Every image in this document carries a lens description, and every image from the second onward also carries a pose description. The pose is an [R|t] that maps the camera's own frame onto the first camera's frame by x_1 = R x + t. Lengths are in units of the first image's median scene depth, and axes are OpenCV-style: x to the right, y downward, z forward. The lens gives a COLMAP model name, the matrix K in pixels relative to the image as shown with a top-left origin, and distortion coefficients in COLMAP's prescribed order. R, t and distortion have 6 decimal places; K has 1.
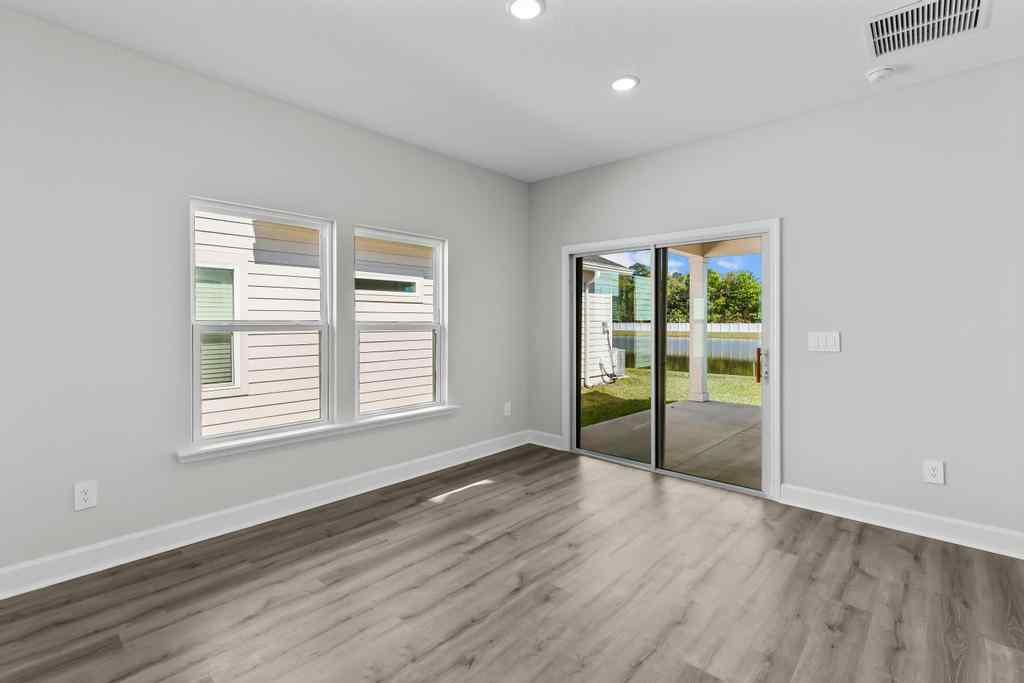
lens RADIAL K [[464.0, 0, 511.8], [0, 464.0, 324.5], [0, 0, 1]] dist [0.002500, 0.000153]
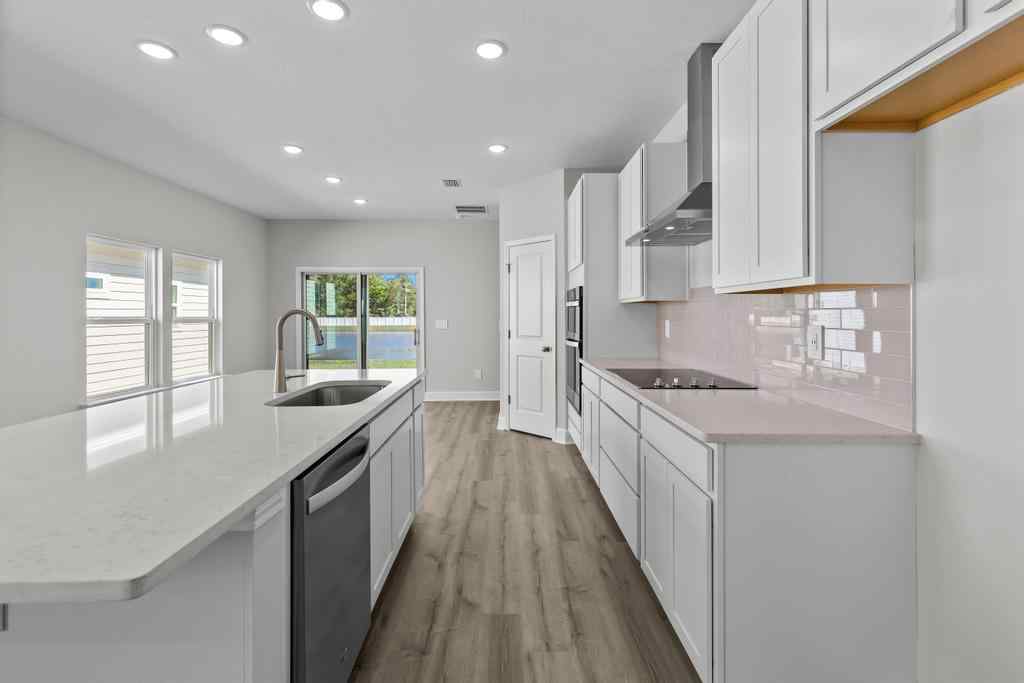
lens RADIAL K [[471.0, 0, 516.2], [0, 471.0, 311.0], [0, 0, 1]] dist [0.002053, 0.000216]
pose [[0.723394, 0.002571, 0.690430, -0.485624], [0.009249, 0.999867, -0.013414, 0.003877], [-0.690373, 0.016089, 0.723275, -0.680795]]
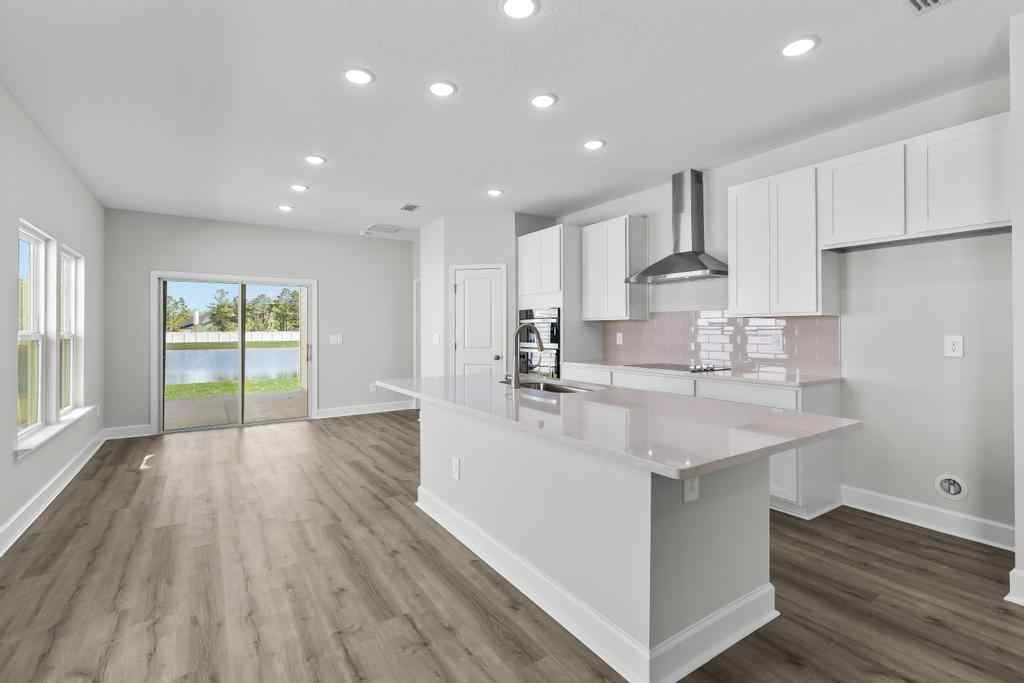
lens RADIAL K [[464.0, 0, 511.8], [0, 464.0, 324.5], [0, 0, 1]] dist [0.002500, 0.000153]
pose [[0.238178, 0.008786, 0.971182, -0.976103], [0.010845, 0.999873, -0.011705, 0.001206], [-0.971161, 0.013321, 0.238052, -0.261401]]
